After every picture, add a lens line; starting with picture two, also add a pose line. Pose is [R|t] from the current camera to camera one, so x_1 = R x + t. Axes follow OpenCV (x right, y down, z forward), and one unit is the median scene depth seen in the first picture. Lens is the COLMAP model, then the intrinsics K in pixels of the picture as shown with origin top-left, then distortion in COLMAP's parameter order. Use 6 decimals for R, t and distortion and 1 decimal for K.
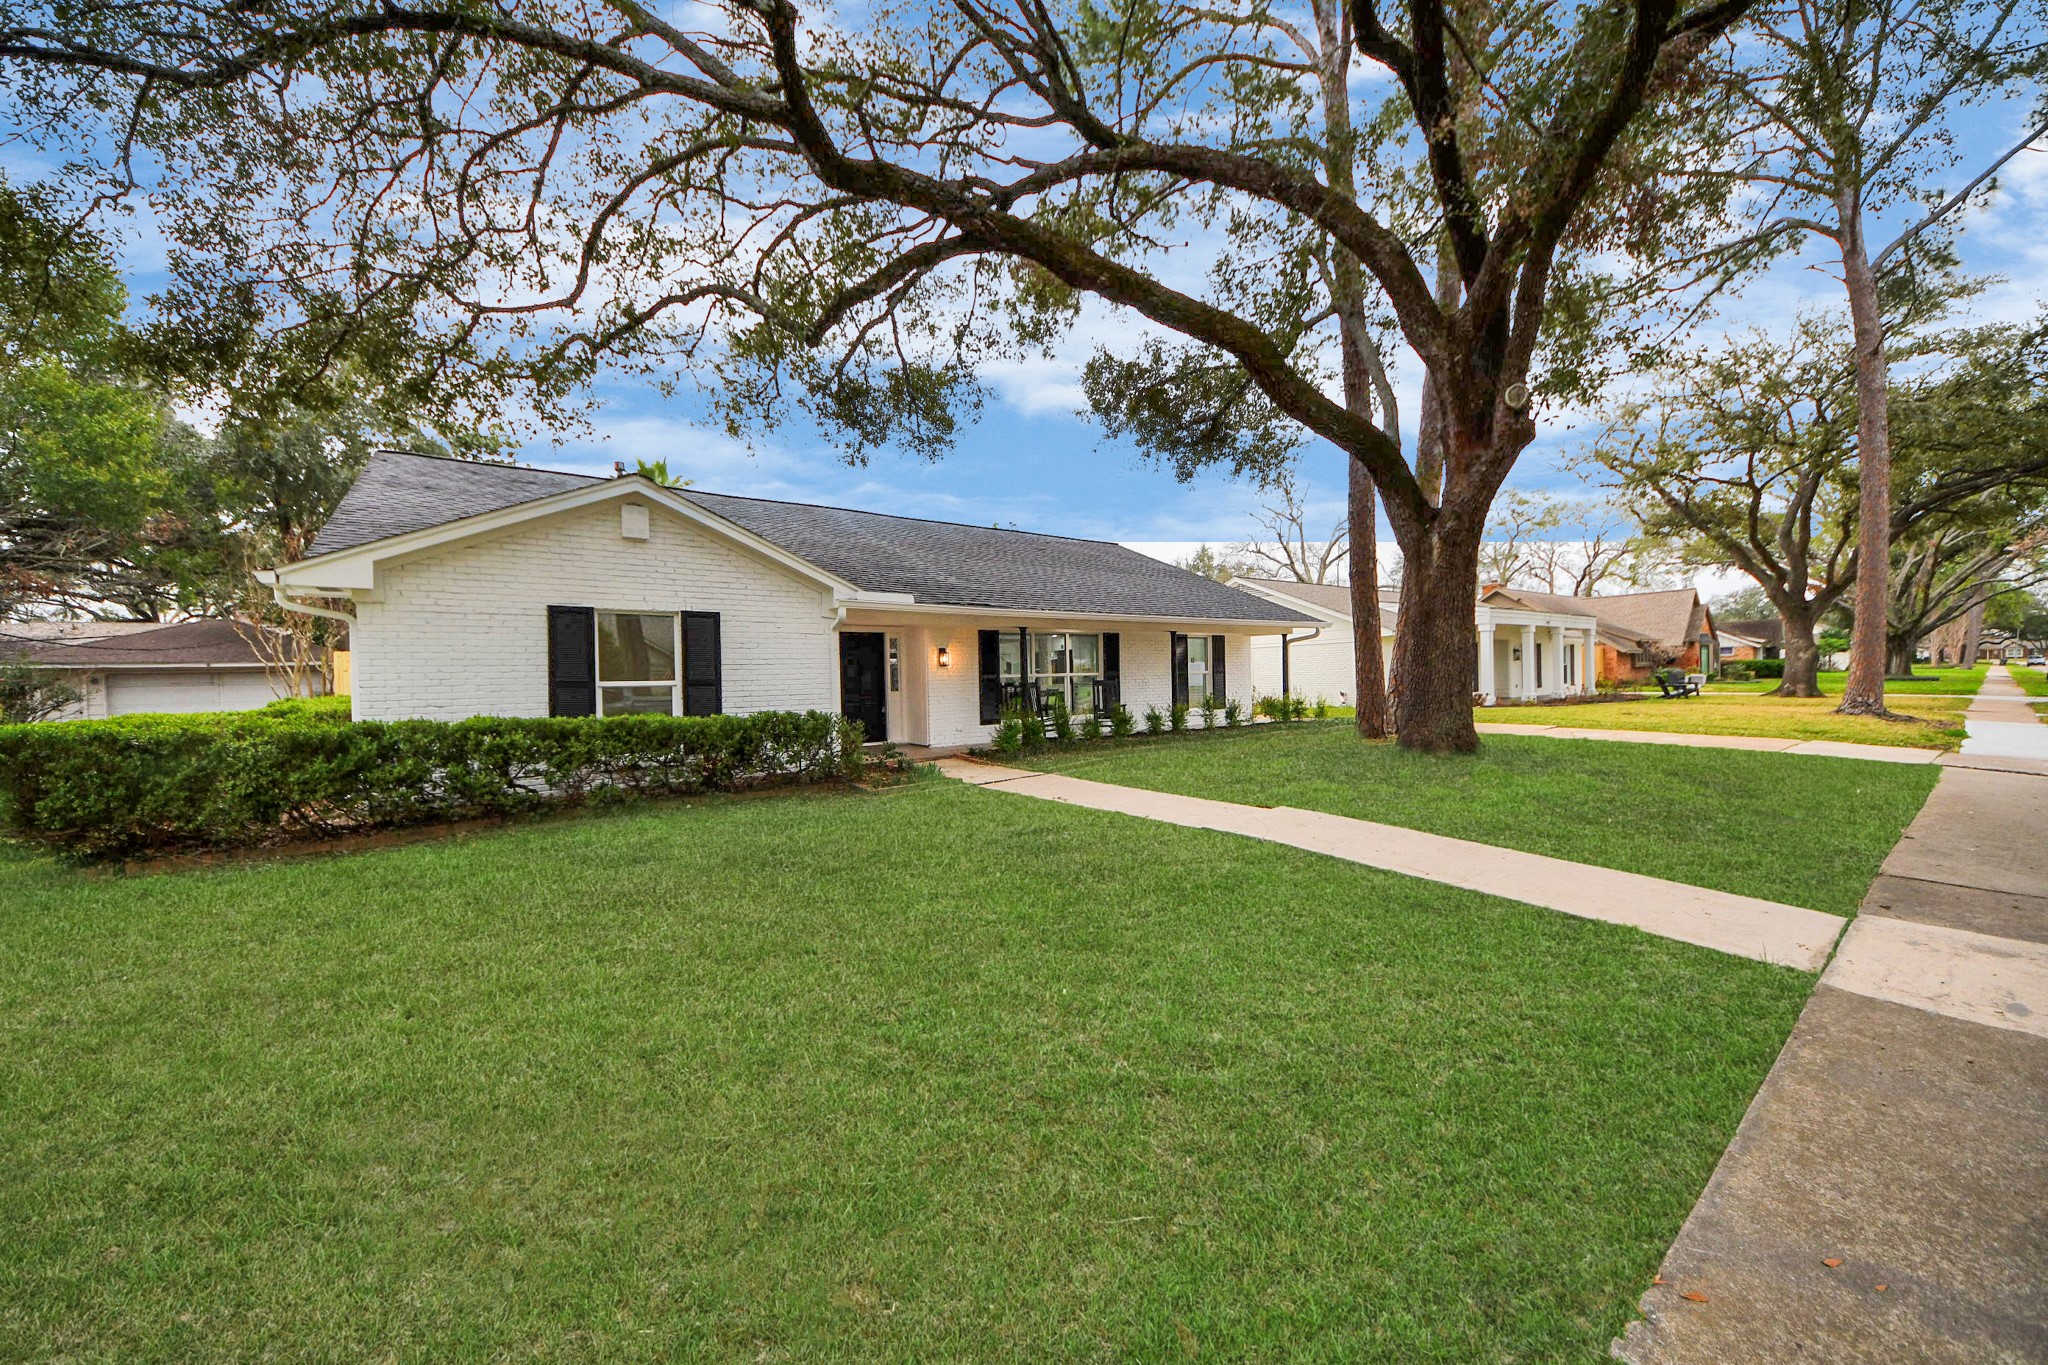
lens RADIAL K [[735.1, 0, 1024.0], [0, 735.1, 682.5], [0, 0, 1]] dist [0.000693, -0.009565]
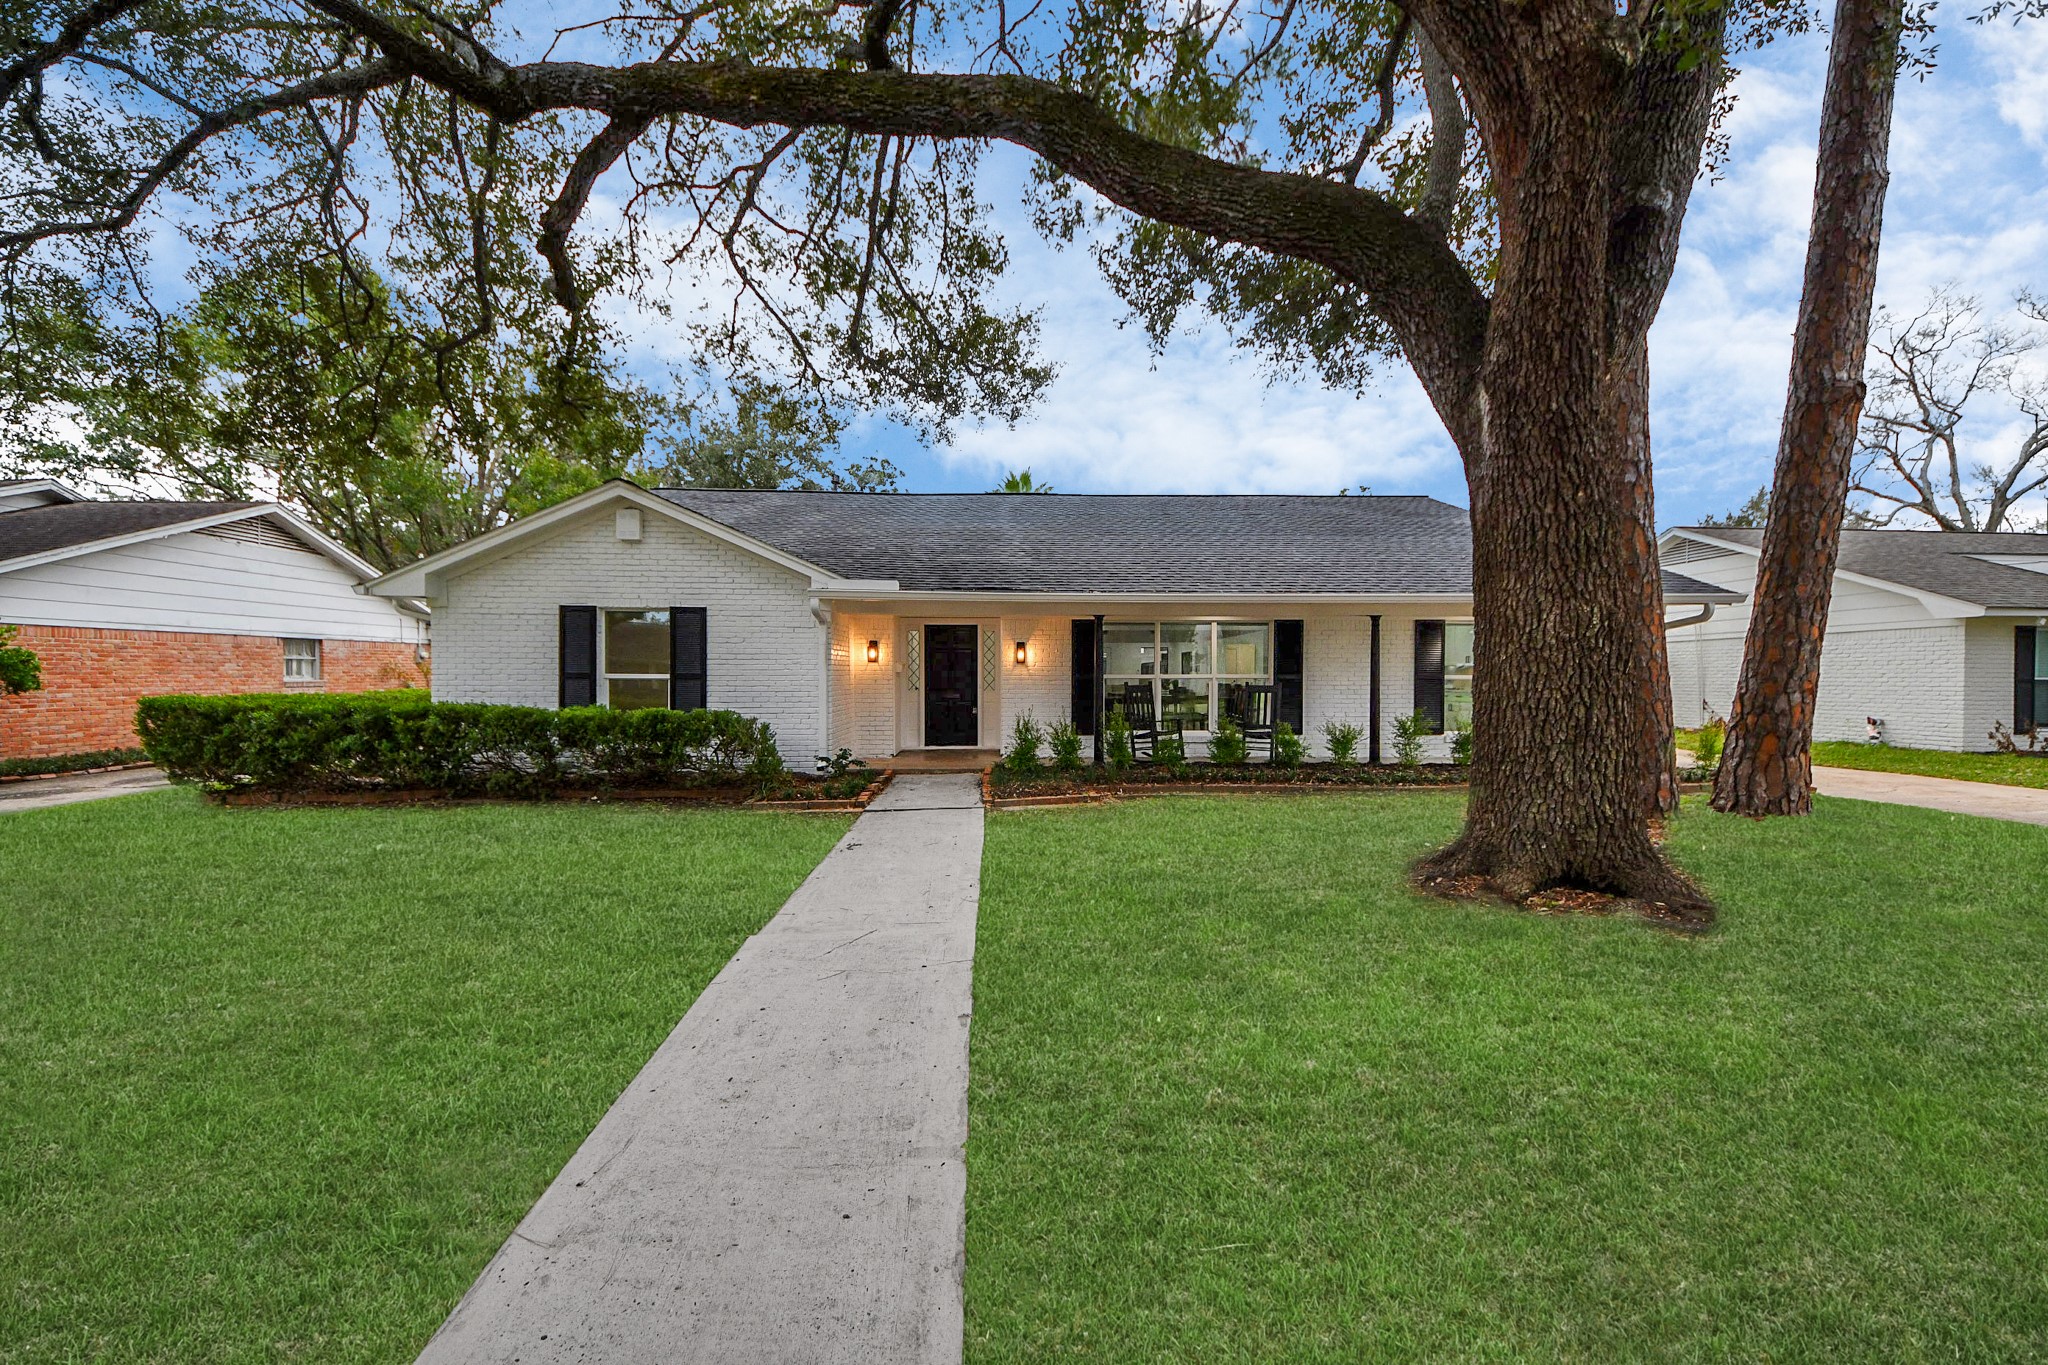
lens RADIAL K [[746.4, 0, 1024.0], [0, 746.4, 682.5], [0, 0, 1]] dist [0.000859, -0.000062]
pose [[0.828683, 0.023052, -0.559243, 0.488438], [-0.022044, 0.999720, 0.008544, -0.009960], [0.559284, 0.005248, 0.828960, 0.374768]]
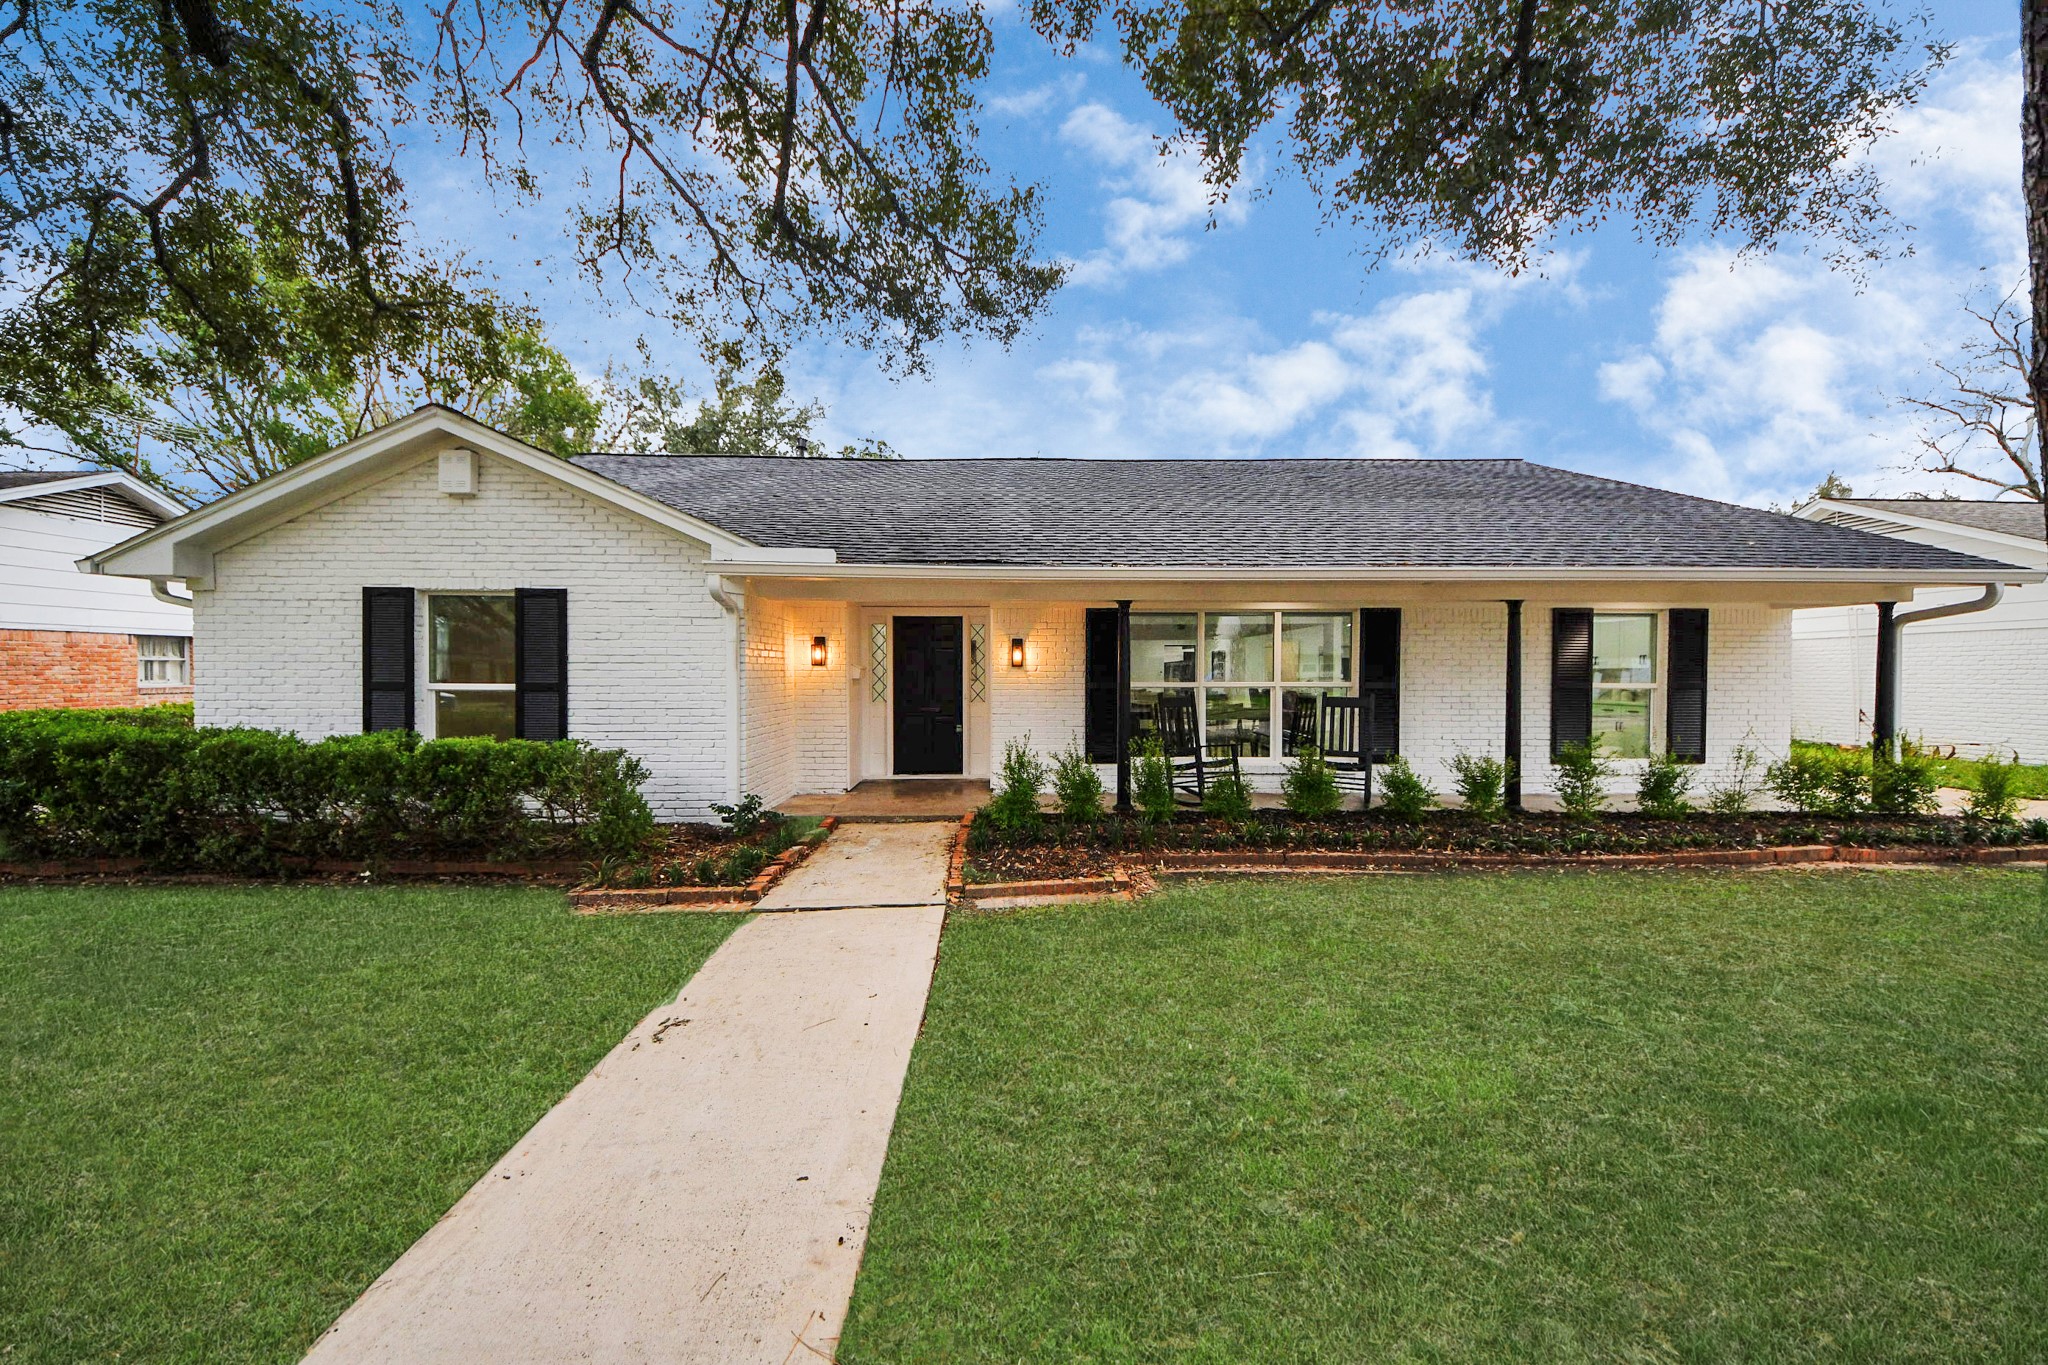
lens RADIAL K [[735.1, 0, 1024.0], [0, 735.1, 682.5], [0, 0, 1]] dist [0.000693, -0.009565]
pose [[0.817892, 0.026288, -0.574771, 0.332507], [-0.022365, 0.999653, 0.013896, -0.023408], [0.574937, 0.001490, 0.818196, 0.636902]]
